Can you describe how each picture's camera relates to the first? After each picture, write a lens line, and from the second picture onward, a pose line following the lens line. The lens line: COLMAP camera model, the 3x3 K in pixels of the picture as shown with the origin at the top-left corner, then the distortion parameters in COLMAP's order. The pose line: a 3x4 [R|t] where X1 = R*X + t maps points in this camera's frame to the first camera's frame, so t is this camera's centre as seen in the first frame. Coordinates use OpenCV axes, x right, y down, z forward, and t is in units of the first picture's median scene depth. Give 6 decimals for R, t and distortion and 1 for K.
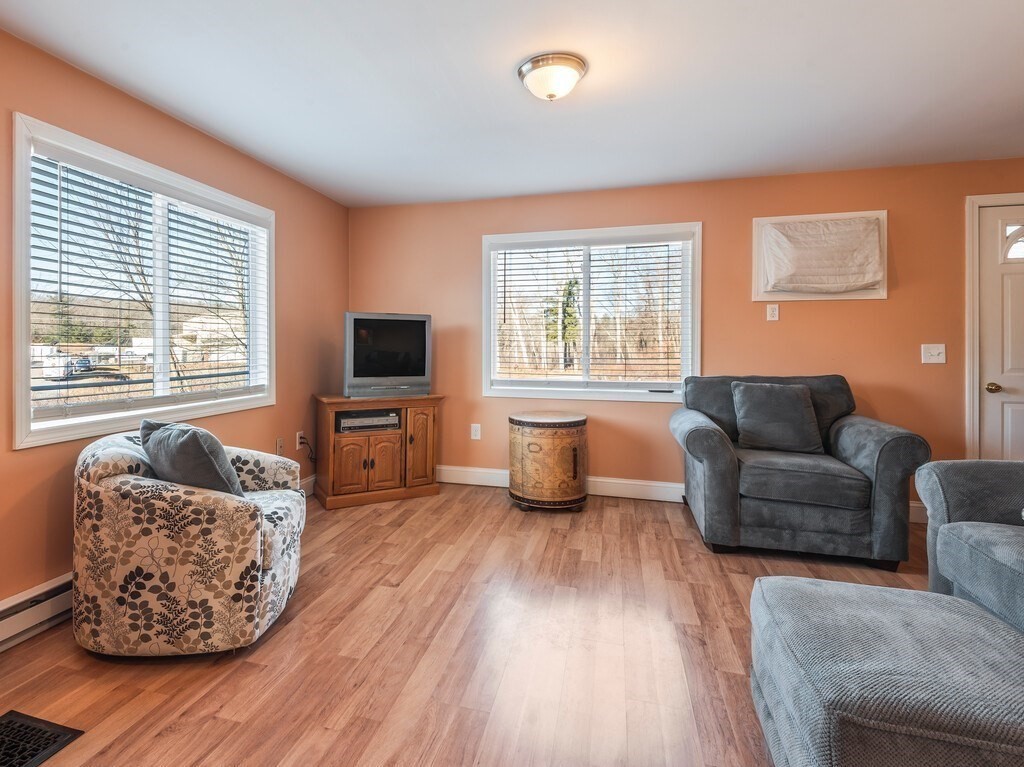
lens RADIAL K [[530.1, 0, 457.0], [0, 530.1, 339.6], [0, 0, 1]] dist [0.028302, -0.016384]
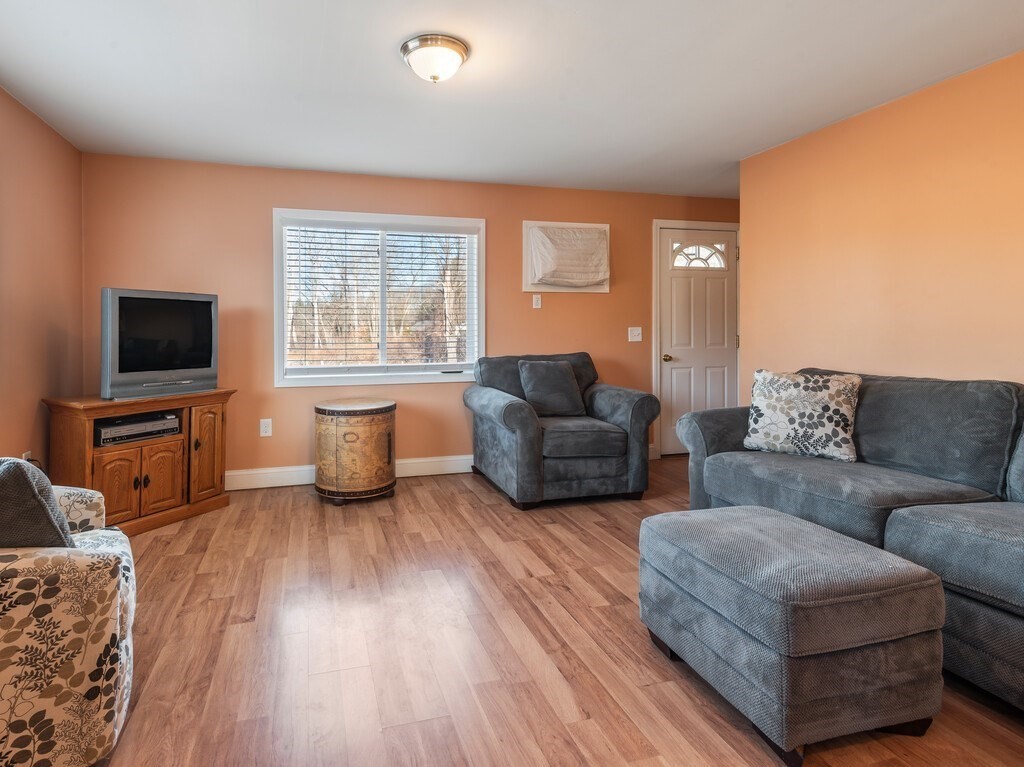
lens RADIAL K [[537.6, 0, 446.5], [0, 537.6, 324.1], [0, 0, 1]] dist [0.036831, -0.018703]
pose [[0.854288, -0.000226, 0.519800, -0.218906], [0.000598, 1.000000, -0.000548, 0.000736], [-0.519800, 0.000779, 0.854288, 0.084267]]
